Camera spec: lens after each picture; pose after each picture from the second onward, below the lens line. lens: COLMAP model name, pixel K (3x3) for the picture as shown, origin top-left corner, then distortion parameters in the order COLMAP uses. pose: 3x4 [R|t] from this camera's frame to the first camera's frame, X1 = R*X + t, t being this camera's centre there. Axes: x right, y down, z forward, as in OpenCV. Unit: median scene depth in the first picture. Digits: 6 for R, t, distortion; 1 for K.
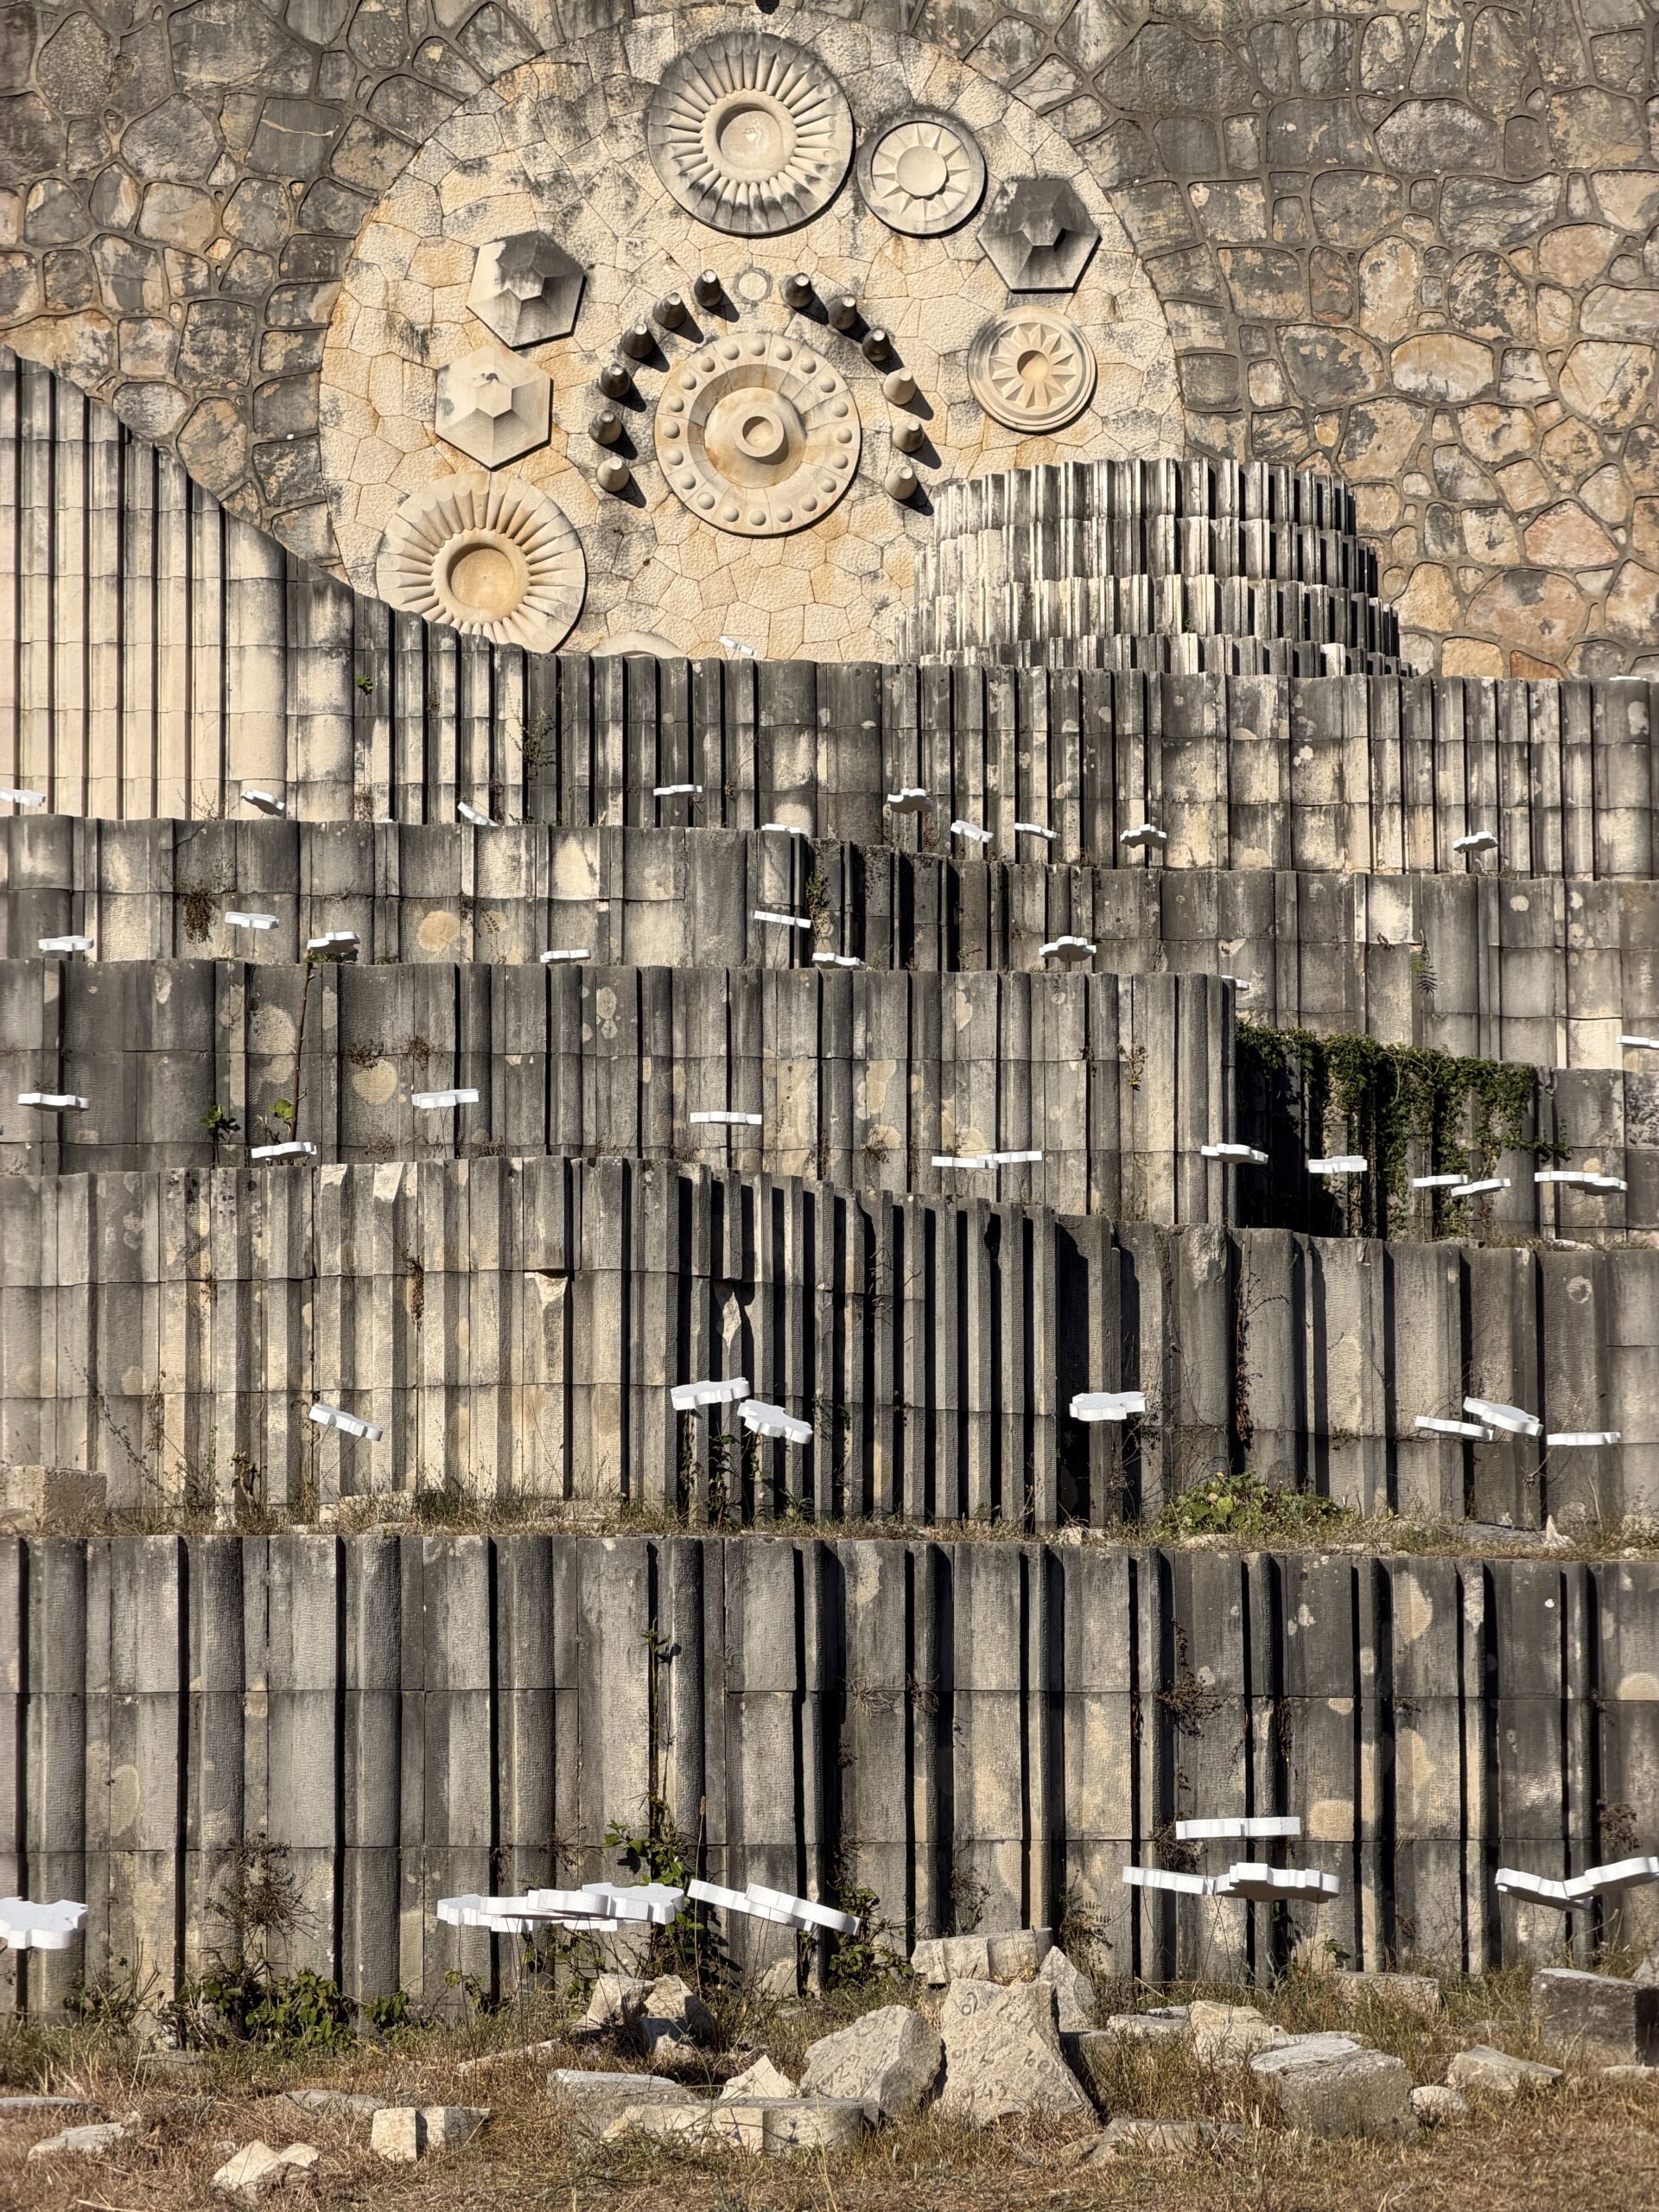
lens RADIAL K [[6661.1, 0, 829.5], [0, 6661.1, 1106.0], [0, 0, 1]] dist [0.157787, 0.593894]
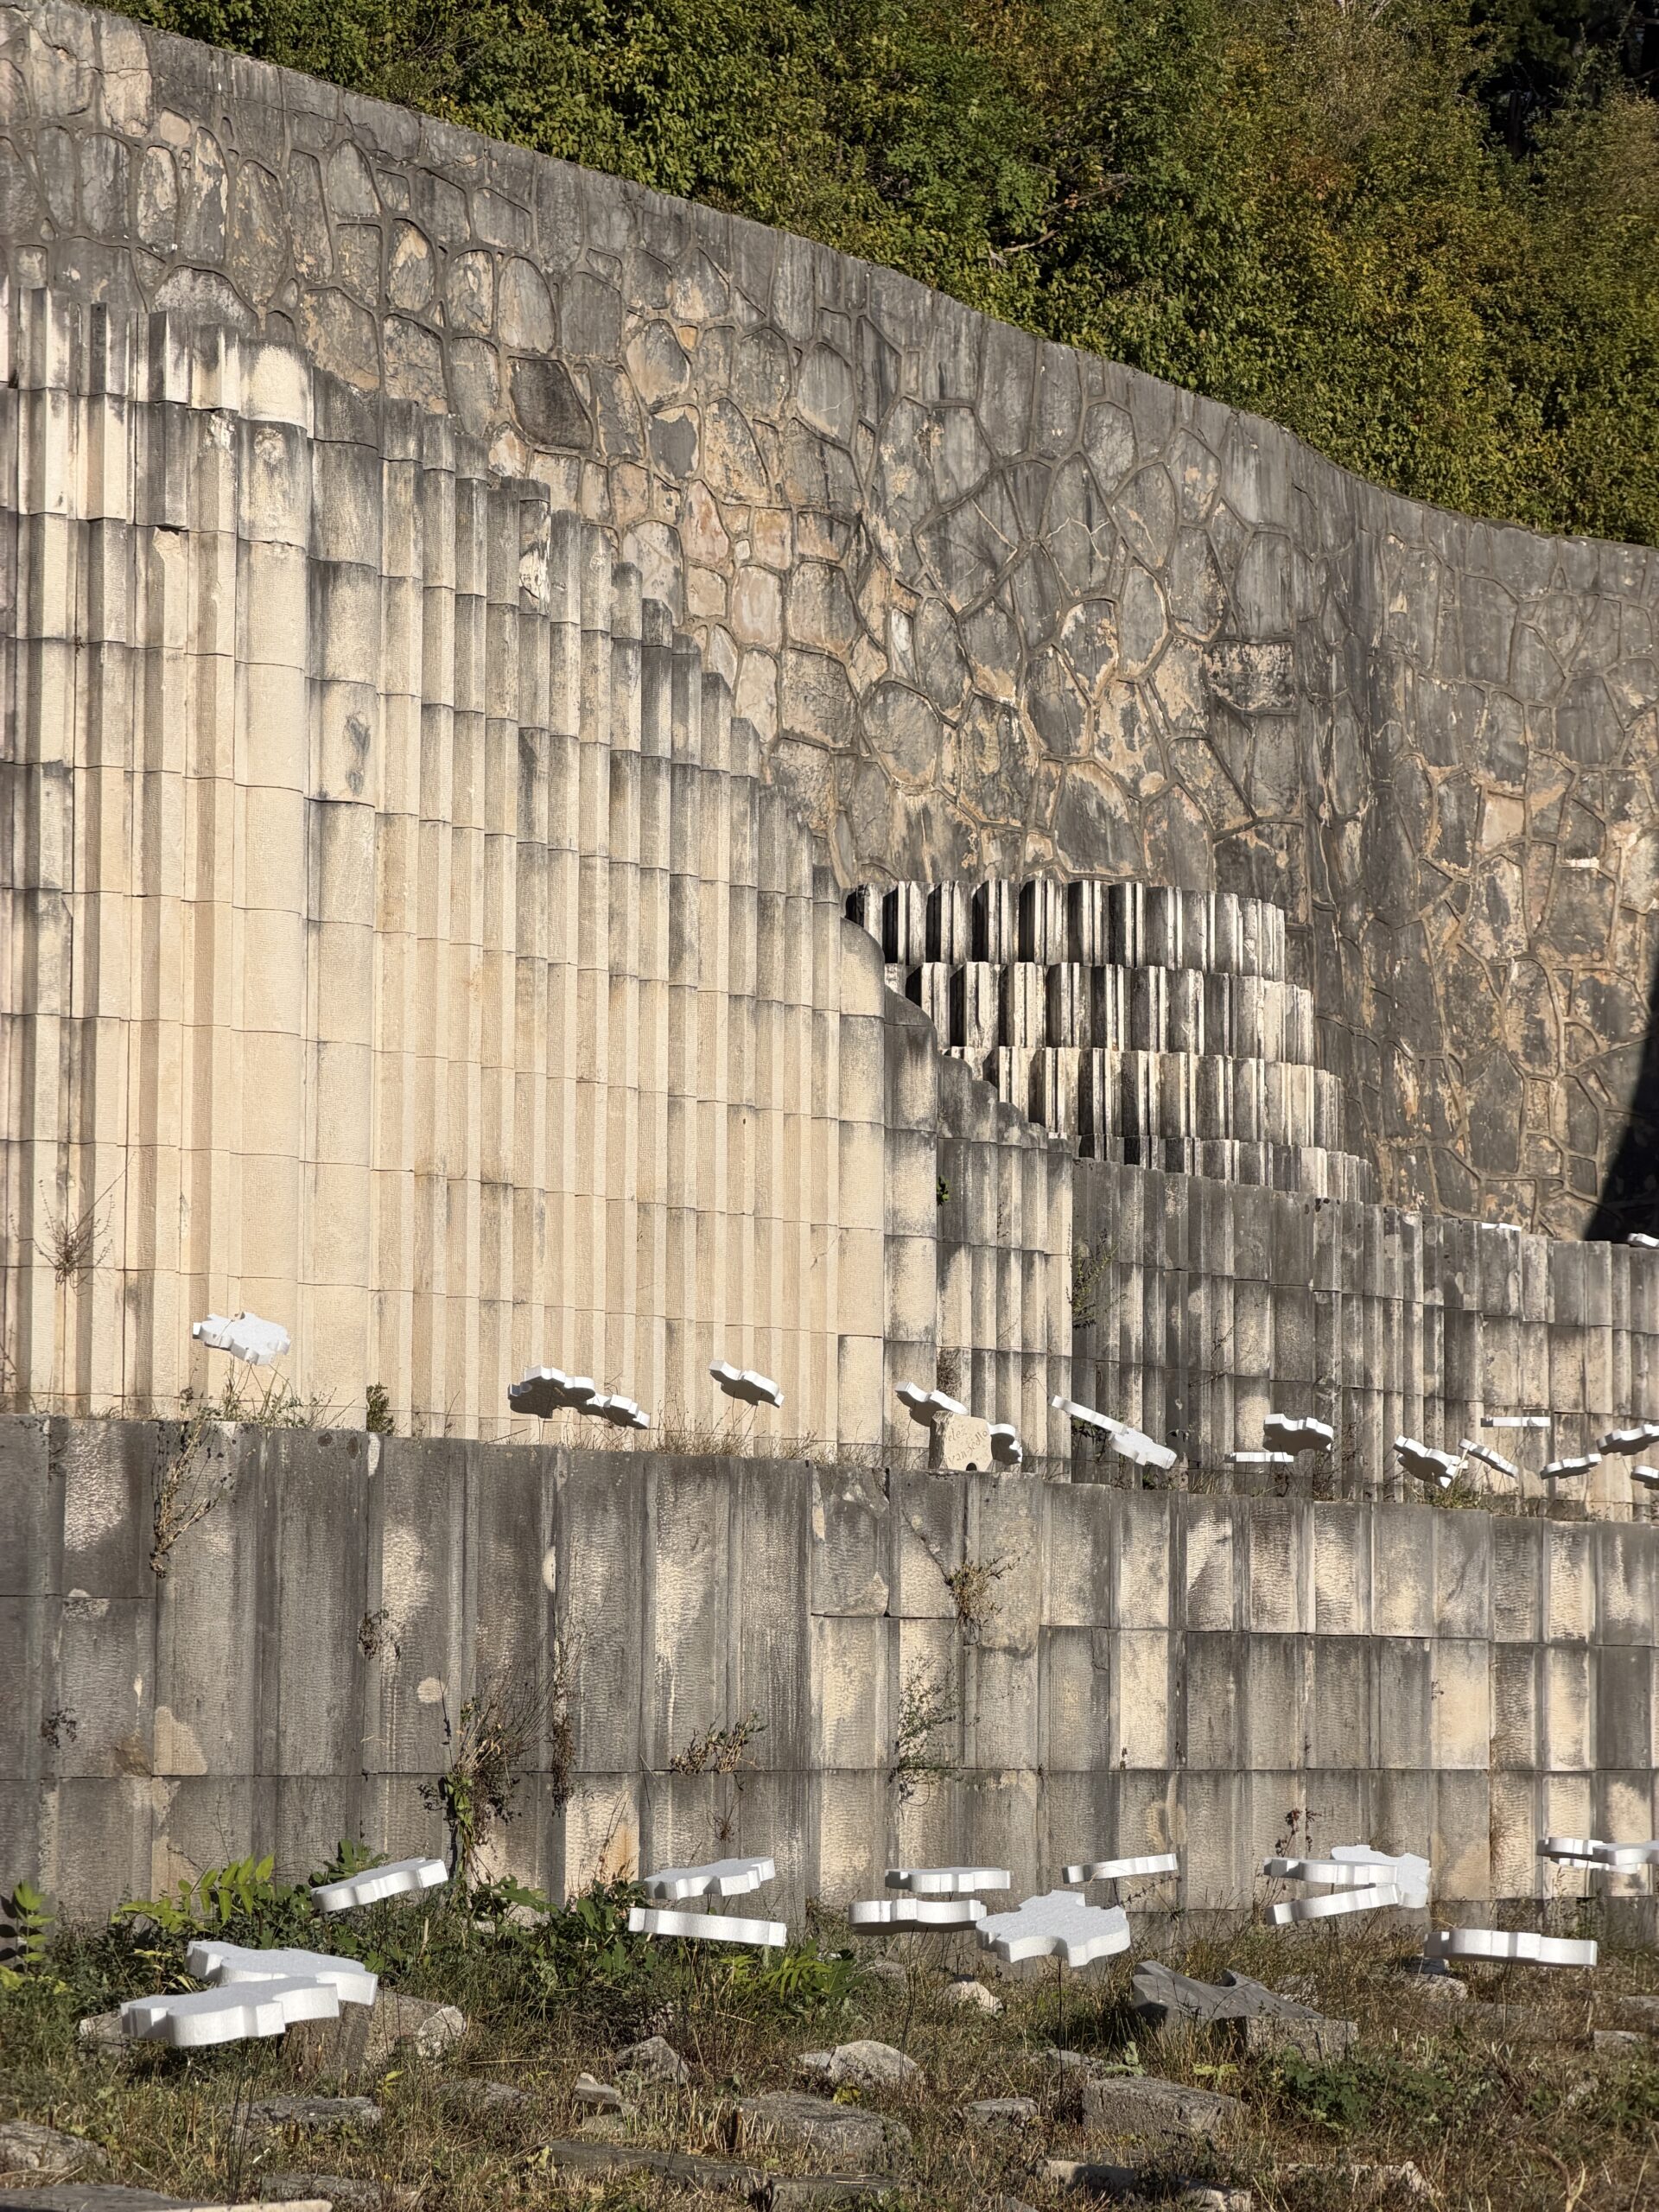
lens RADIAL K [[6661.1, 0, 829.5], [0, 6661.1, 1106.0], [0, 0, 1]] dist [0.157787, 0.593894]
pose [[0.643573, 0.077353, 0.761466, -0.439944], [-0.083264, 0.996051, -0.030810, -0.039237], [-0.760843, -0.043574, 0.647472, 0.458597]]
